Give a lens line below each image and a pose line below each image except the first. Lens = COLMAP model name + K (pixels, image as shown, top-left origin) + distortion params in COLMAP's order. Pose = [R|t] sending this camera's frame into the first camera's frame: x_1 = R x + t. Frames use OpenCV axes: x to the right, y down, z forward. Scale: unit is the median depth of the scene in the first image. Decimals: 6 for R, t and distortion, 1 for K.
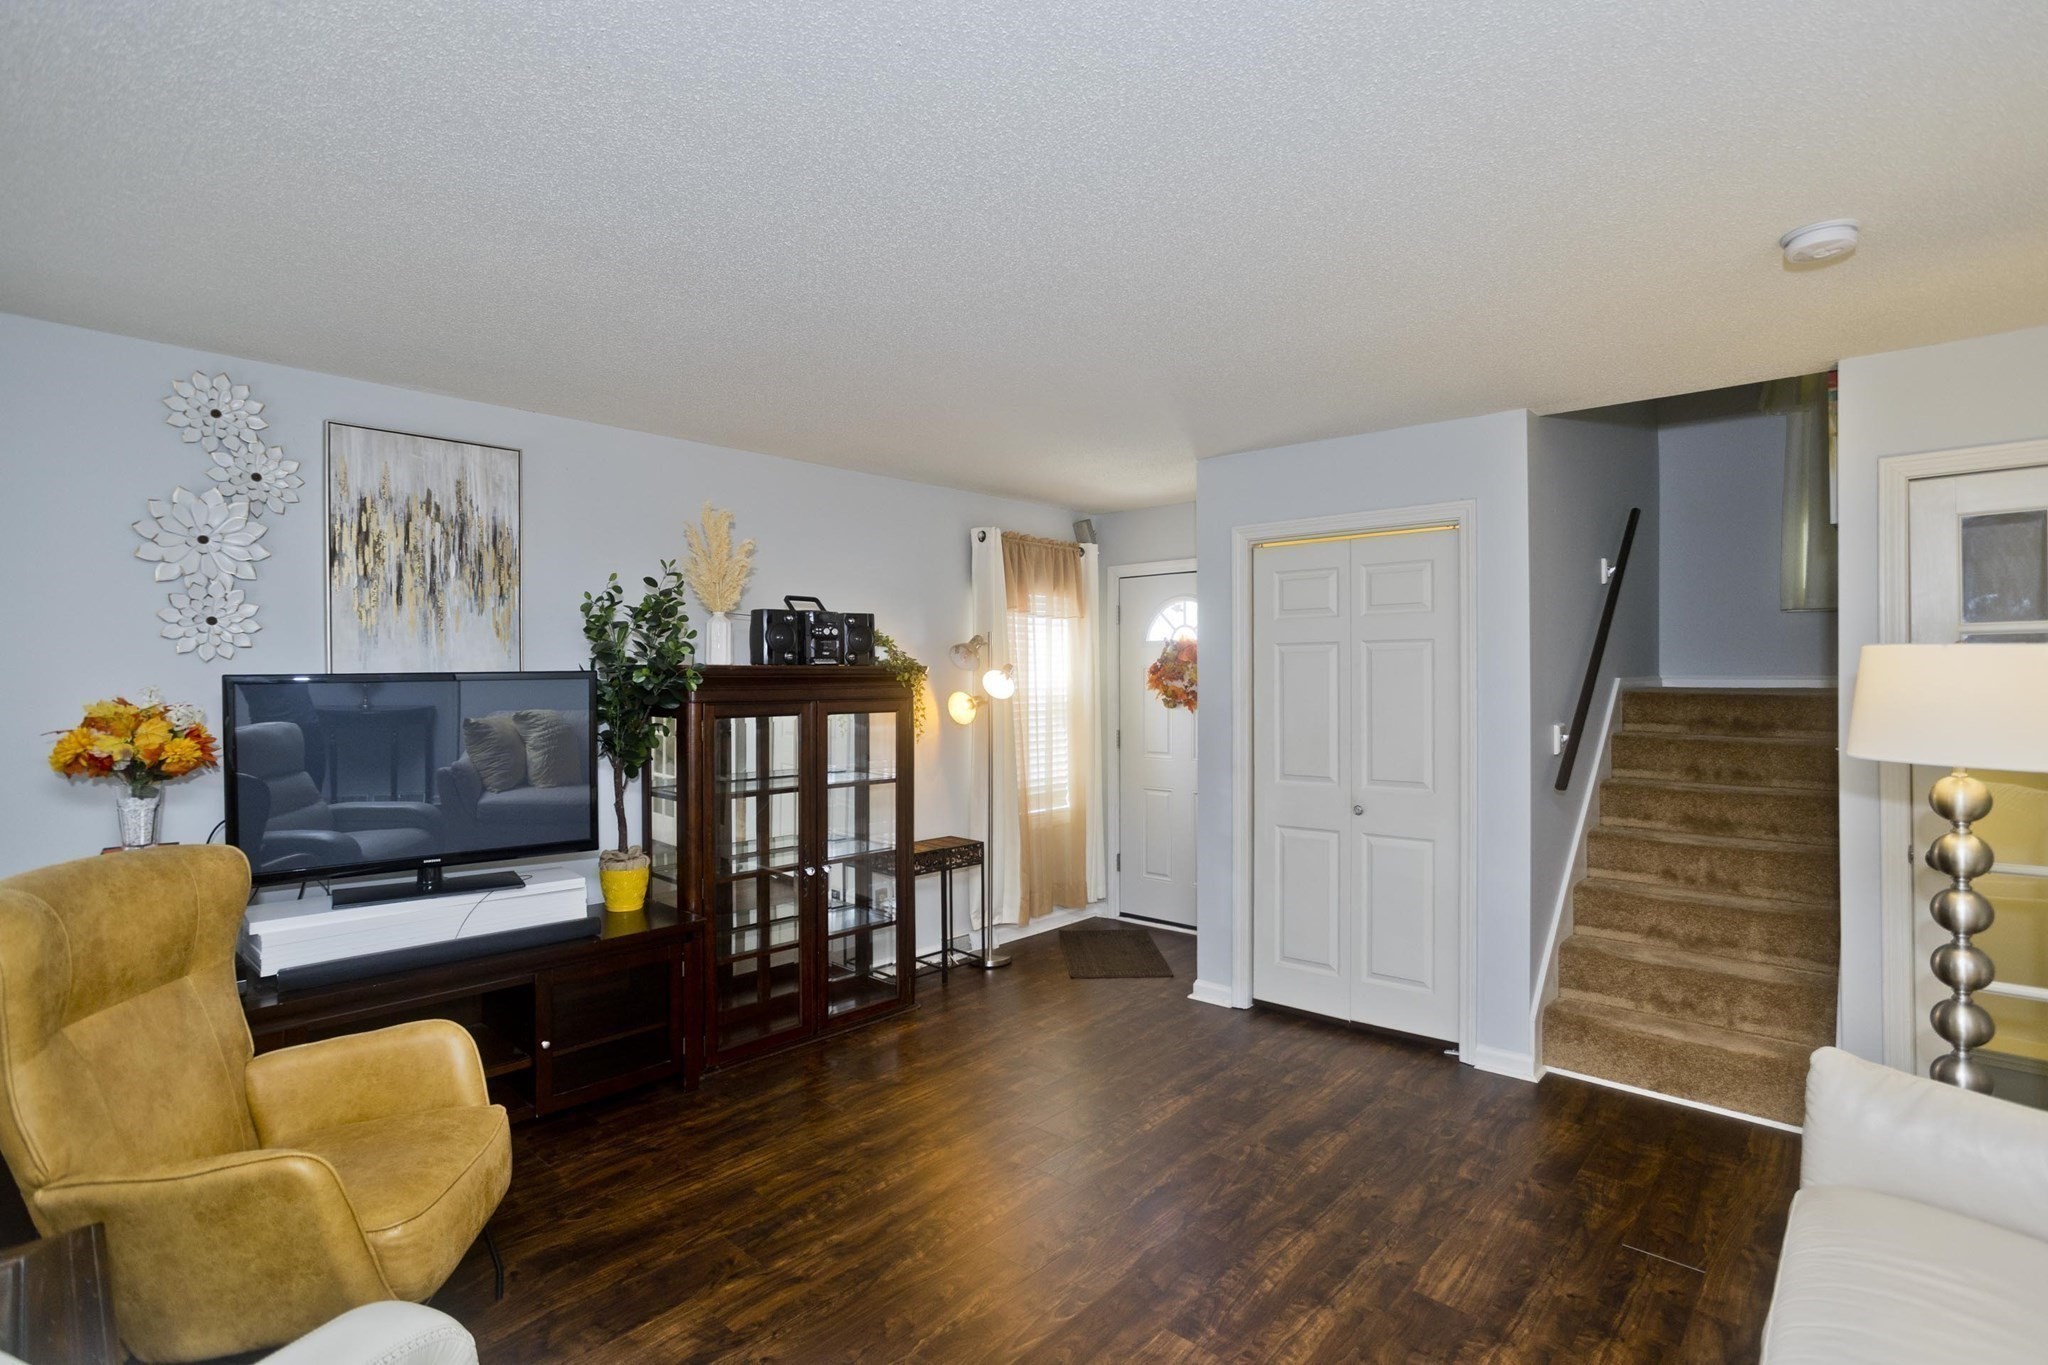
lens RADIAL K [[984.1, 0, 1032.5], [0, 984.1, 686.4], [0, 0, 1]] dist [-0.025479, 0.003380]
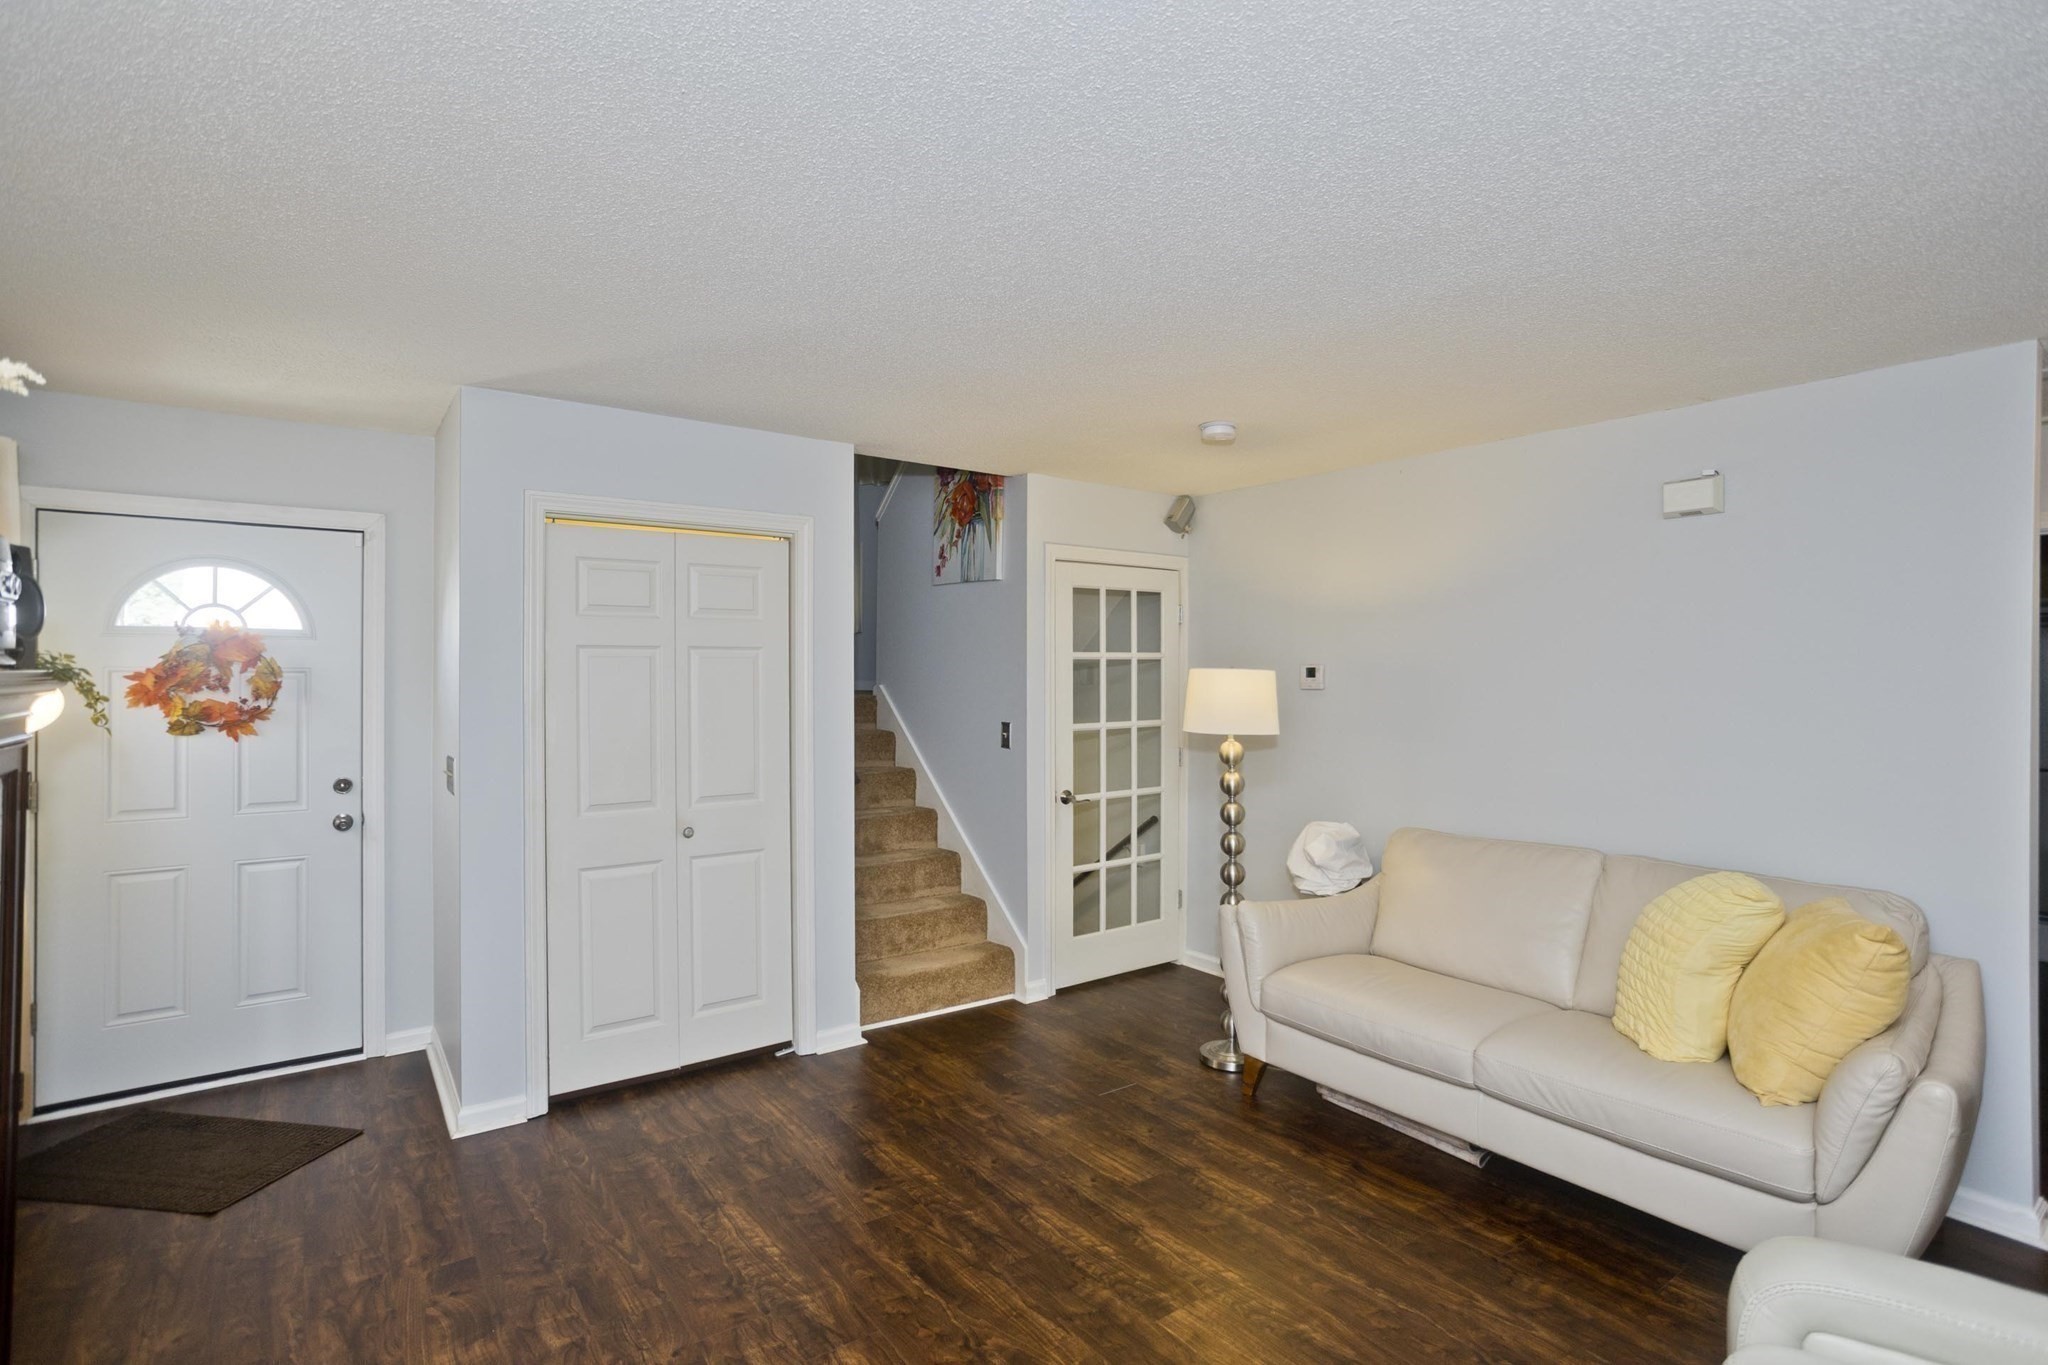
lens RADIAL K [[984.1, 0, 1033.2], [0, 984.1, 677.6], [0, 0, 1]] dist [-0.025479, 0.003380]
pose [[0.209239, 0.007705, 0.977834, -0.648225], [0.007451, 0.999927, -0.009474, -0.008579], [-0.977836, 0.009268, 0.209166, 0.650804]]
